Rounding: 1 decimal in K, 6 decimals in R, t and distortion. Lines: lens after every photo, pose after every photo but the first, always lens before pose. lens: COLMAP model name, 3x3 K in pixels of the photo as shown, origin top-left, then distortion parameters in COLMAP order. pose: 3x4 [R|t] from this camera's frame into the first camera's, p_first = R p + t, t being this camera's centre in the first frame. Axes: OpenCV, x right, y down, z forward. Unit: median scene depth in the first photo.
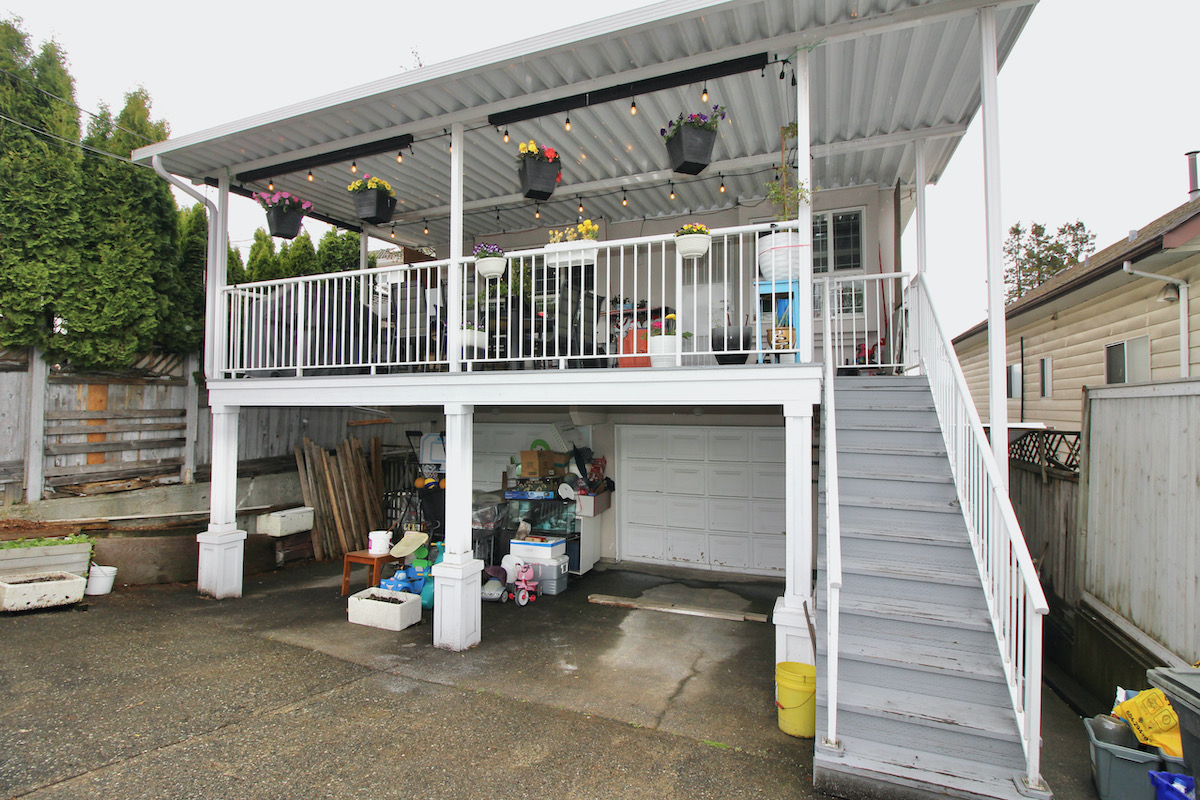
lens RADIAL K [[564.4, 0, 598.2], [0, 564.4, 394.1], [0, 0, 1]] dist [-0.011321, -0.001068]
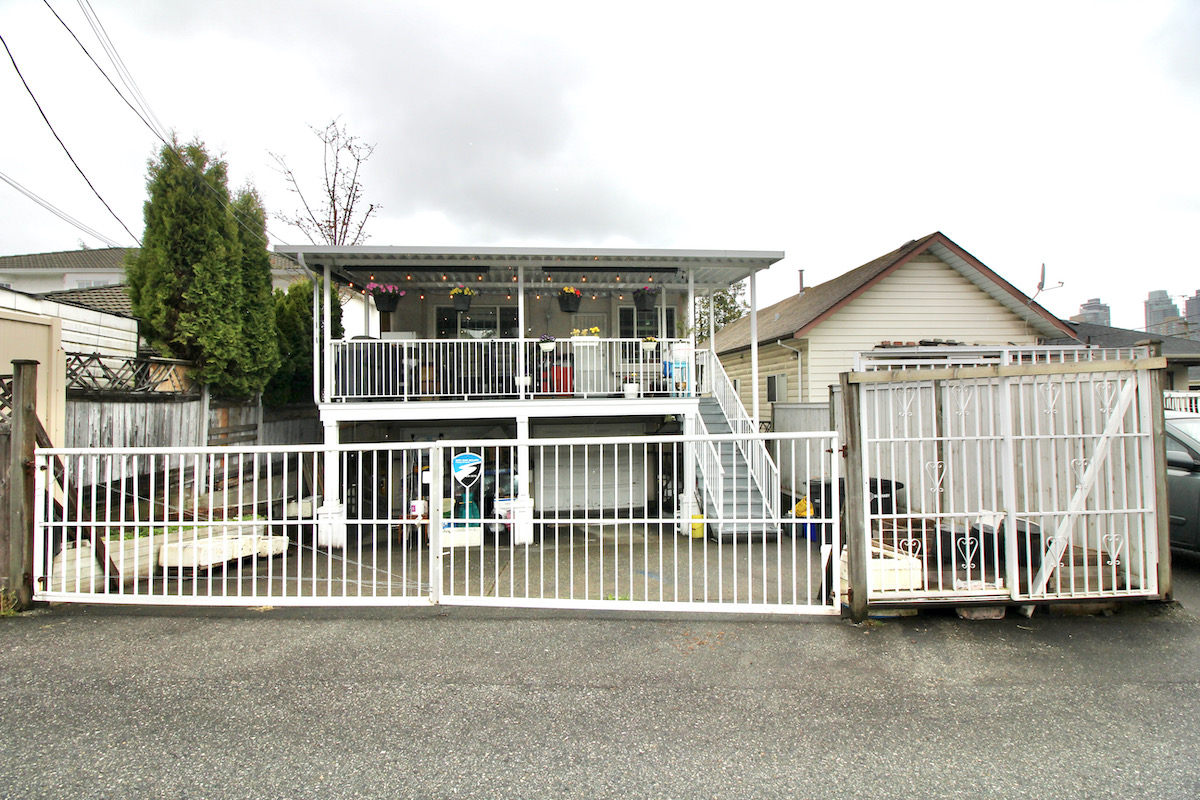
lens RADIAL K [[564.4, 0, 590.4], [0, 564.4, 399.6], [0, 0, 1]] dist [-0.011321, -0.001068]
pose [[0.889516, -0.011963, 0.456747, -0.889039], [0.006342, 0.999884, 0.013837, -0.061839], [-0.456859, -0.009412, 0.889489, -0.765395]]
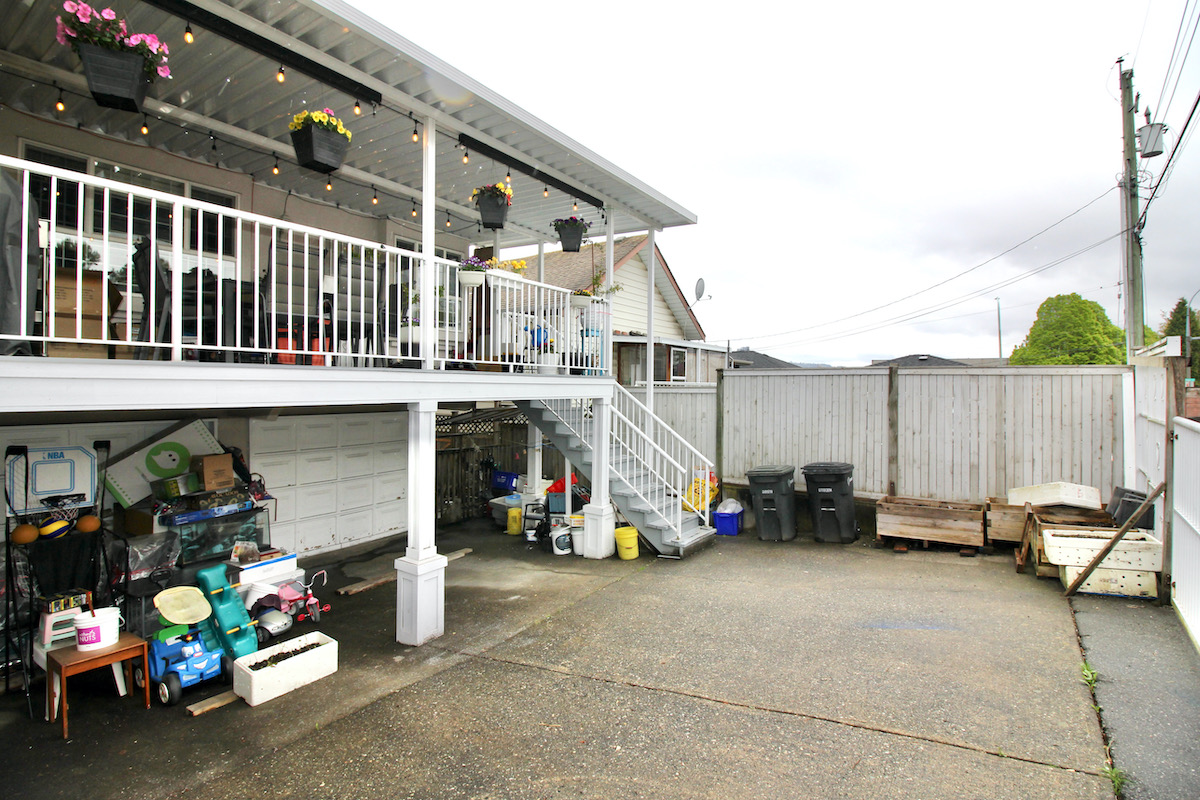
lens RADIAL K [[564.4, 0, 605.8], [0, 564.4, 394.2], [0, 0, 1]] dist [-0.011321, -0.001068]
pose [[0.207007, -0.012373, 0.978261, -1.142311], [-0.031053, 0.999333, 0.019211, -0.023654], [-0.977847, -0.034355, 0.206484, 0.467624]]
